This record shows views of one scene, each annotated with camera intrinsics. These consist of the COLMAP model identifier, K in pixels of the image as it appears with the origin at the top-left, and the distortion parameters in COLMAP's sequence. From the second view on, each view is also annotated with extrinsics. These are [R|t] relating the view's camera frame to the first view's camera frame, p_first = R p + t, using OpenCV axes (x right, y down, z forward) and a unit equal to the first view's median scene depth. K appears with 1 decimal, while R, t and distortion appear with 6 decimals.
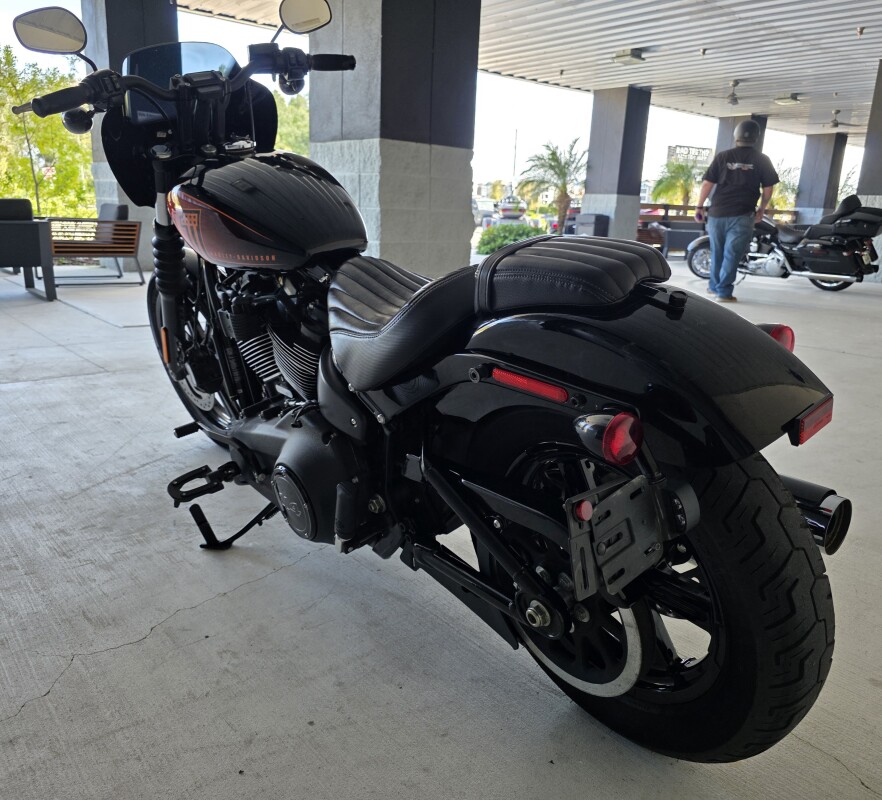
lens RADIAL K [[764.9, 0, 441.0], [0, 764.9, 400.0], [0, 0, 1]] dist [0.061158, -0.055641]
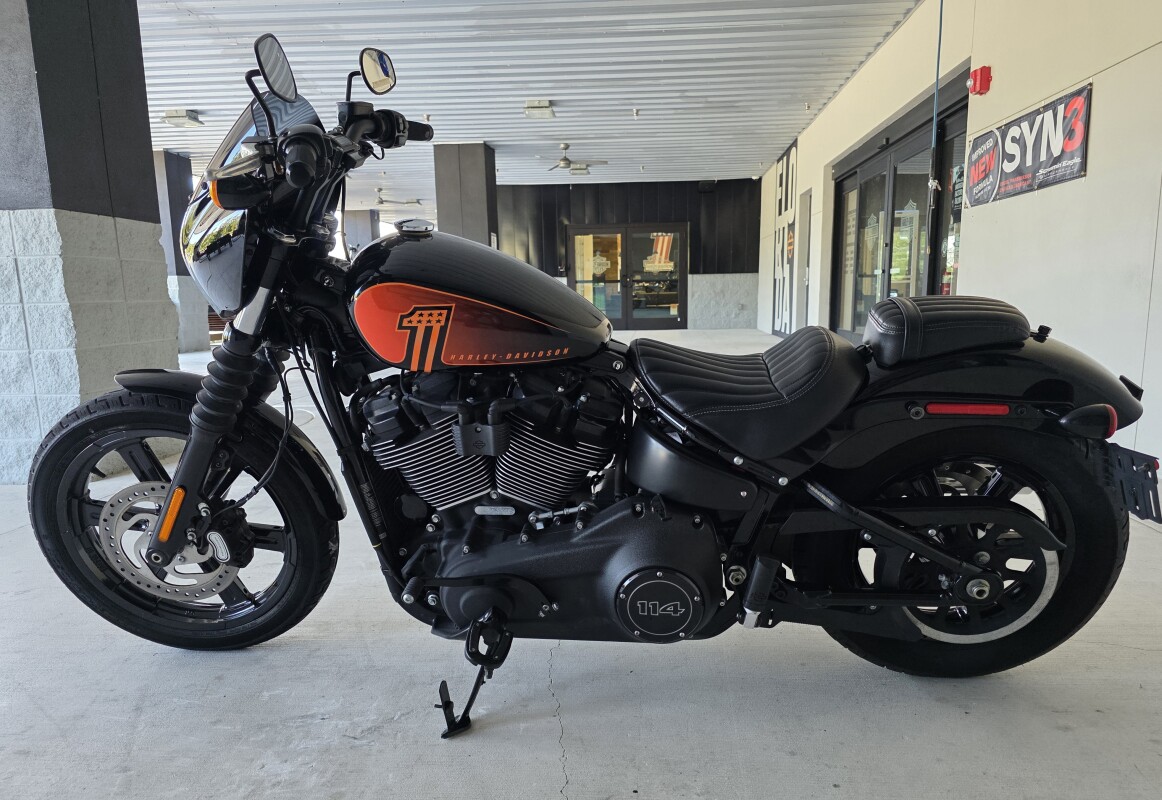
lens RADIAL K [[870.4, 0, 581.4], [0, 870.4, 415.6], [0, 0, 1]] dist [0.044665, -0.006594]
pose [[0.688905, -0.155974, 0.707871, -0.342981], [0.223427, 0.974717, -0.002669, -0.038370], [-0.689558, 0.159996, 0.706337, 0.104914]]
